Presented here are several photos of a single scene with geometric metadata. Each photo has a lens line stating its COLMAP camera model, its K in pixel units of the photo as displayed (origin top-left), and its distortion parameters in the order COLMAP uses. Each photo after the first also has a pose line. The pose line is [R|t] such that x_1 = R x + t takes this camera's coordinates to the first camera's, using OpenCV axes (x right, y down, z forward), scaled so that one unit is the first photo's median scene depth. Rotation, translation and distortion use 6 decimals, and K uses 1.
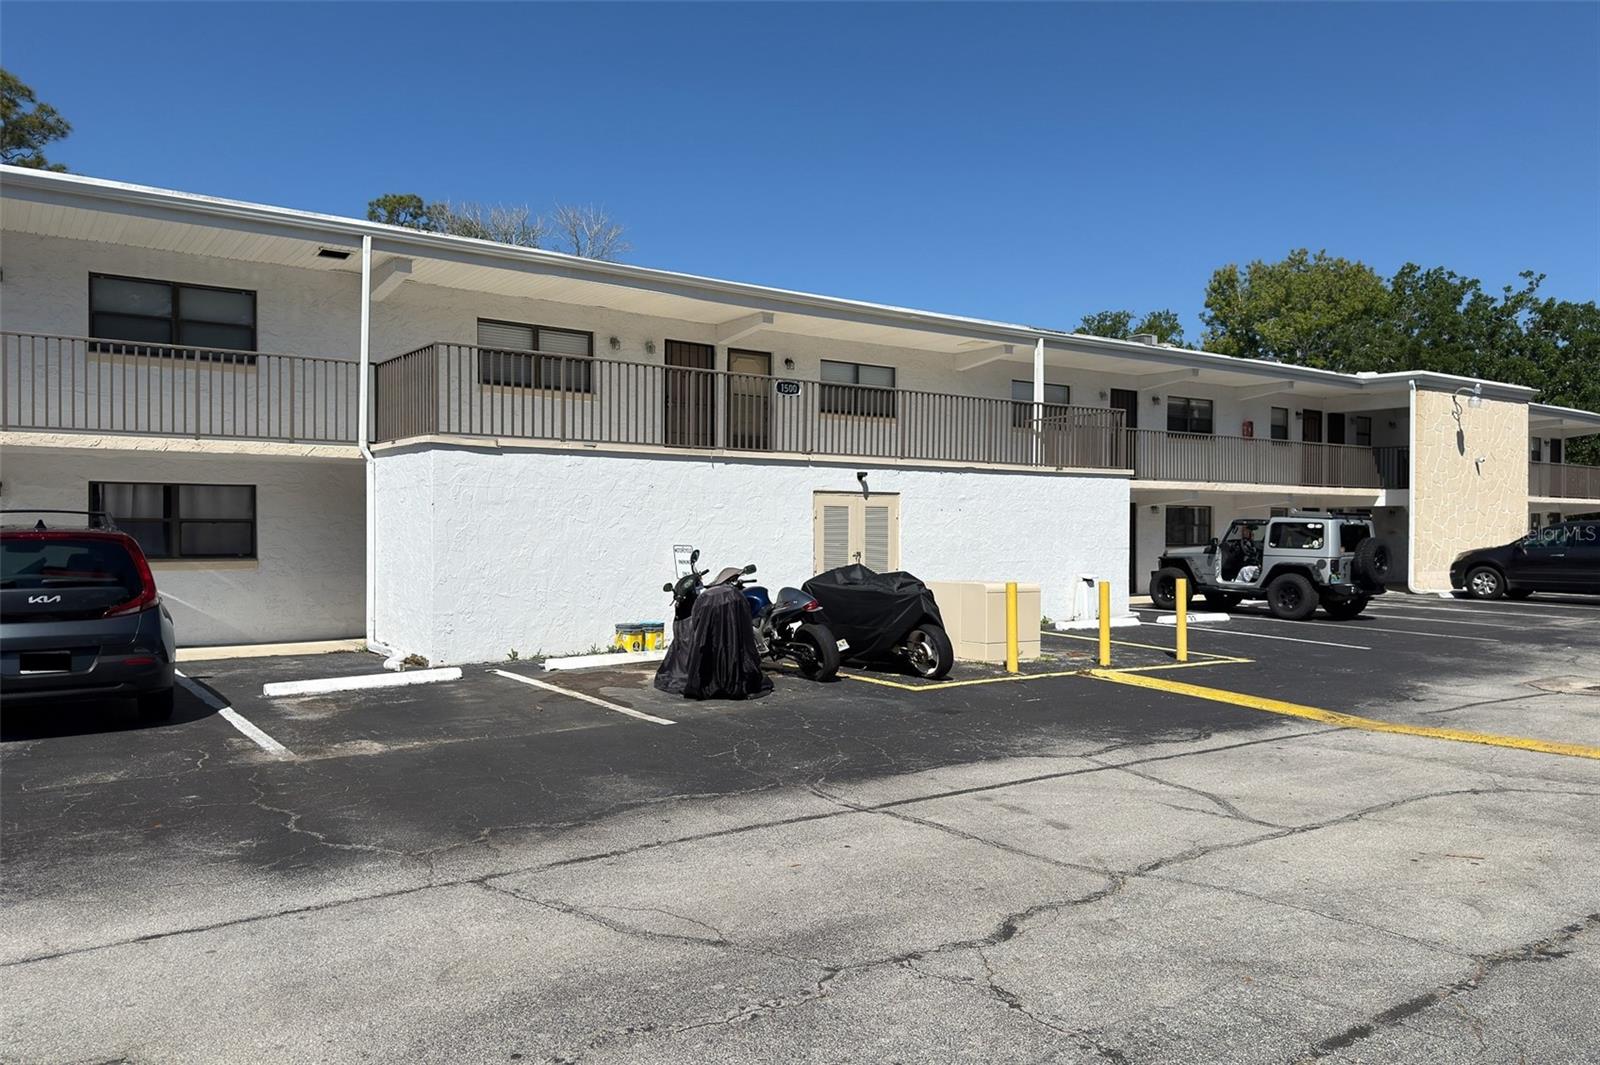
lens RADIAL K [[1134.9, 0, 797.1], [0, 1134.9, 554.9], [0, 0, 1]] dist [0.039432, -0.077316]
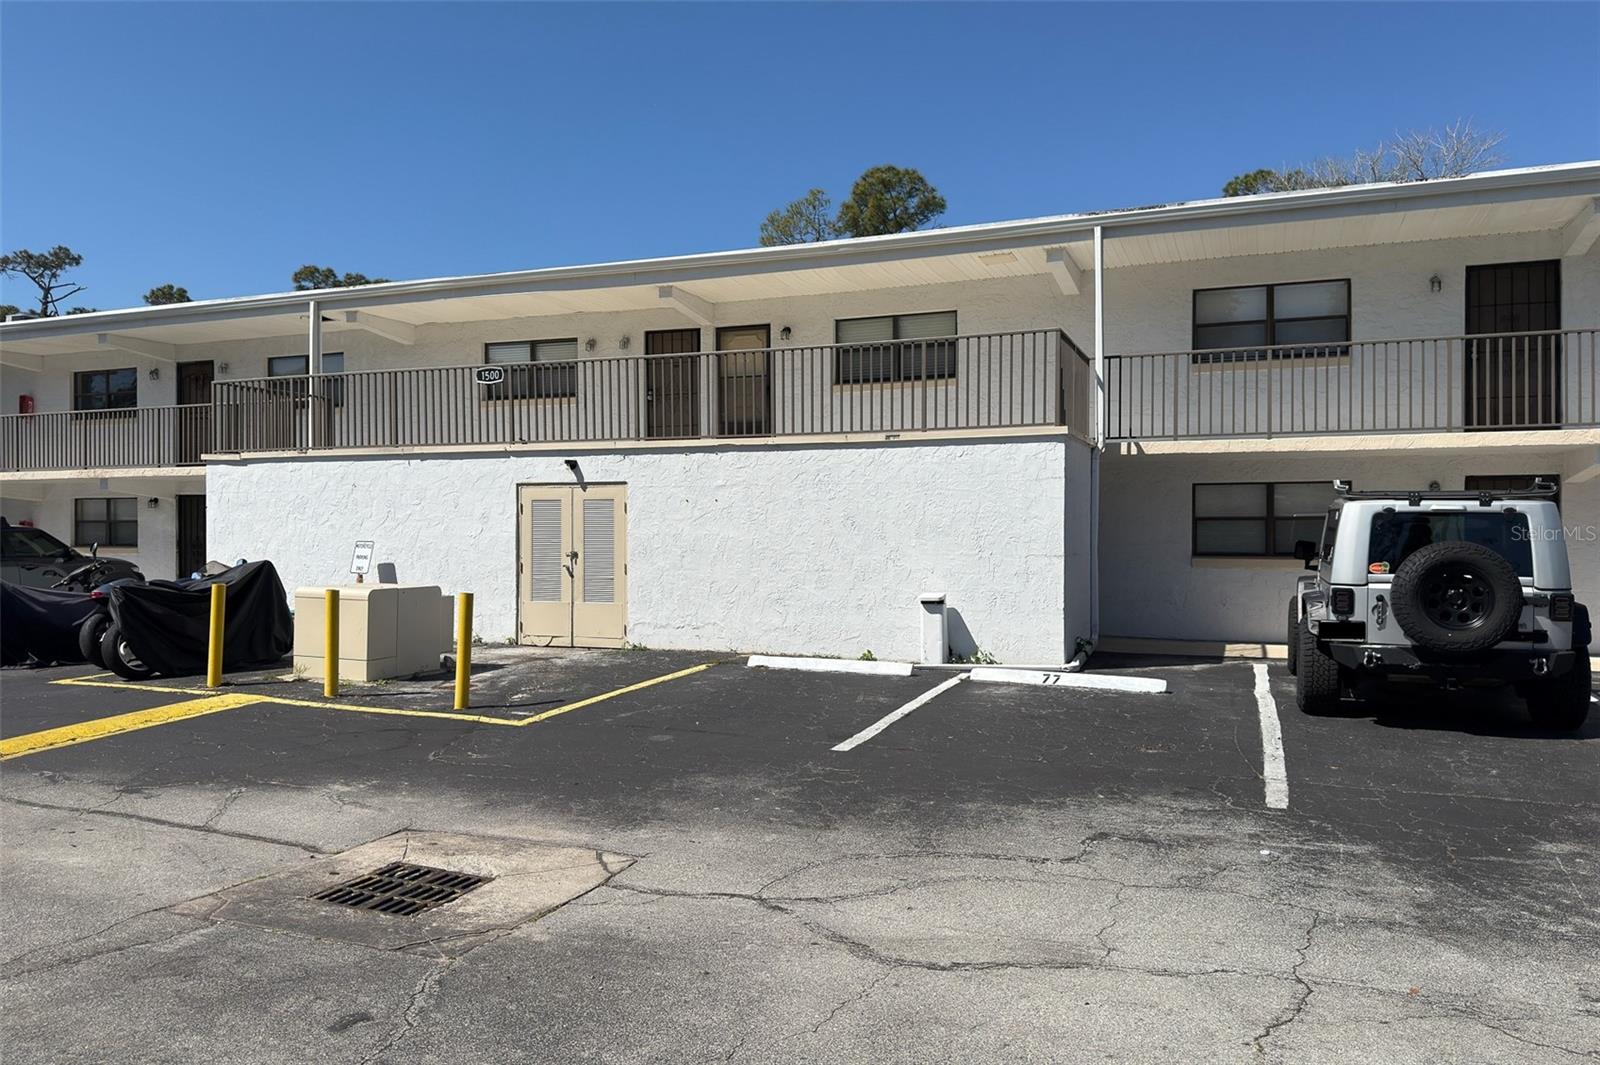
lens RADIAL K [[1173.8, 0, 850.2], [0, 1173.8, 525.9], [0, 0, 1]] dist [0.201994, -0.471461]
pose [[0.507047, -0.001061, -0.861918, 0.785242], [-0.019742, 0.999723, -0.012845, -0.011890], [0.861692, 0.023529, 0.506886, 0.592933]]
